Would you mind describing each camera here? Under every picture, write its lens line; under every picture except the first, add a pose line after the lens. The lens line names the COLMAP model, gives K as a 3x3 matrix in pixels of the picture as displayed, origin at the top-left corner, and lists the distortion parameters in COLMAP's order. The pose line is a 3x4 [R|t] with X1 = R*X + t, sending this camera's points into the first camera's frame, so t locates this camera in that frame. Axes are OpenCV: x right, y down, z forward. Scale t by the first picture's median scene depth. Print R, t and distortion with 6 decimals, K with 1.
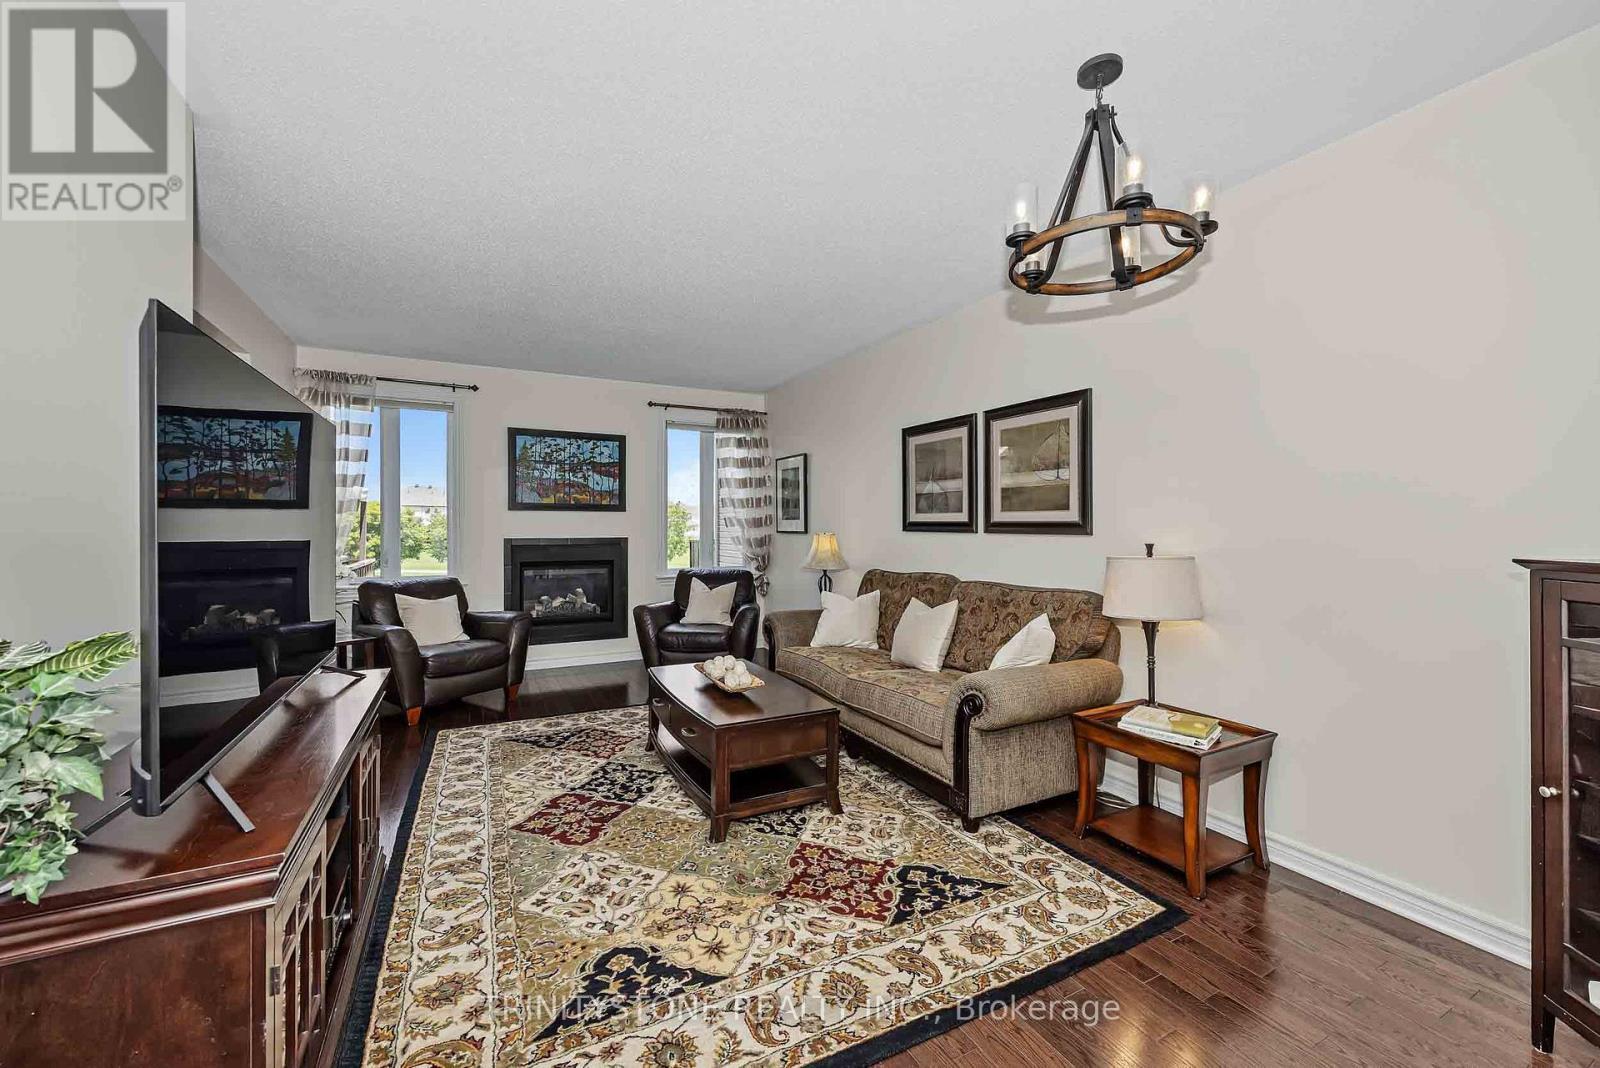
lens RADIAL K [[619.5, 0, 787.3], [0, 619.5, 529.0], [0, 0, 1]] dist [-0.010458, 0.001234]
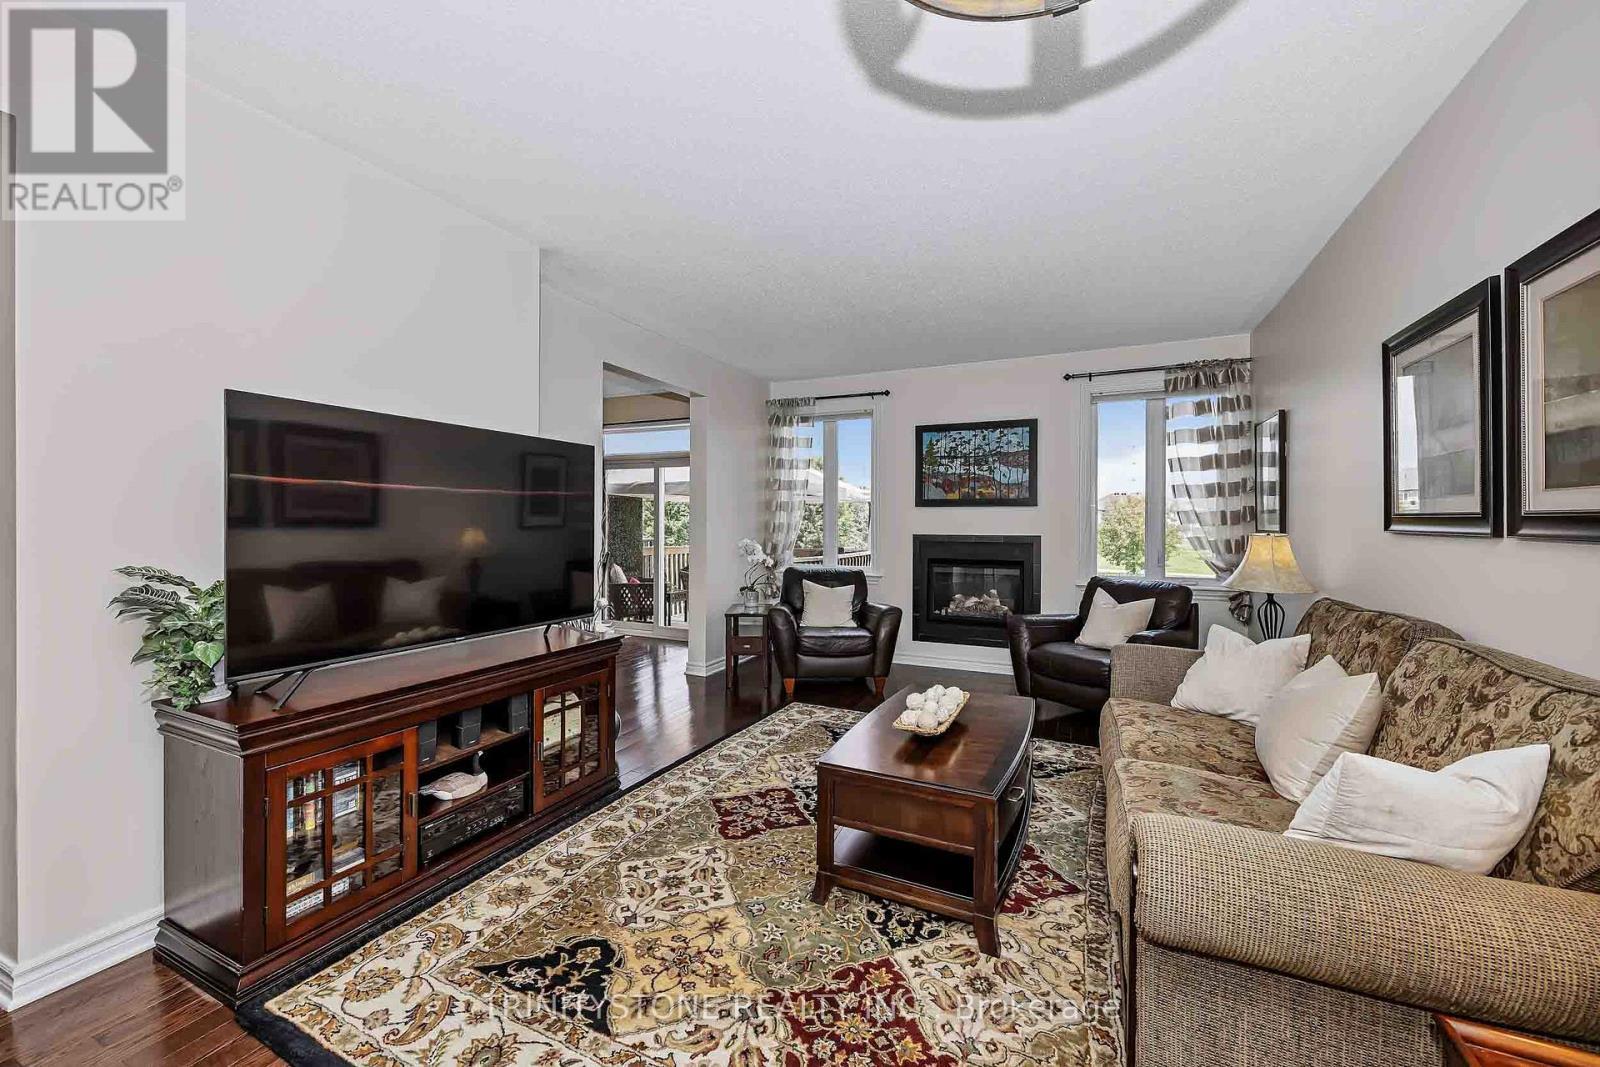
lens RADIAL K [[619.5, 0, 793.2], [0, 619.5, 530.5], [0, 0, 1]] dist [-0.010458, 0.001234]
pose [[0.609632, 0.011403, -0.792602, 0.361413], [-0.005830, 0.999934, 0.009902, -0.000653], [0.792663, -0.001416, 0.609659, 0.325754]]
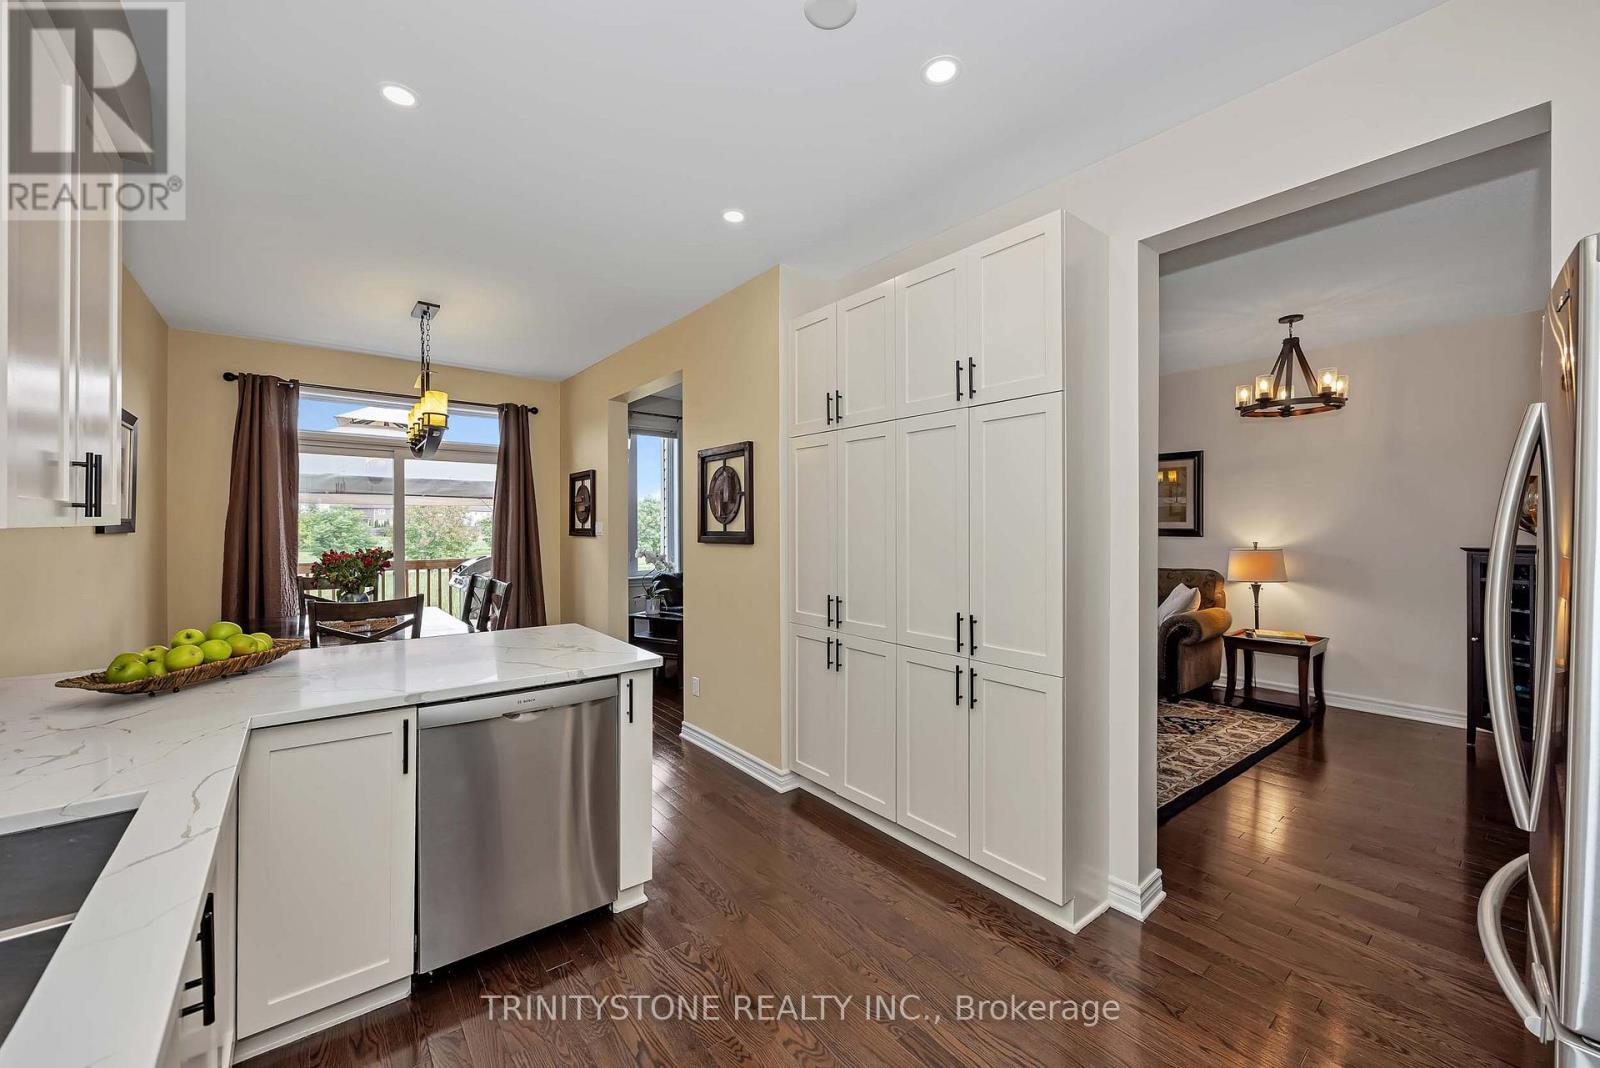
lens RADIAL K [[619.5, 0, 784.6], [0, 619.5, 526.3], [0, 0, 1]] dist [-0.010458, 0.001234]
pose [[0.982406, -0.000299, 0.186758, -0.827995], [0.000898, 0.999995, -0.003120, -0.012653], [-0.186756, 0.003232, 0.982401, -0.391258]]
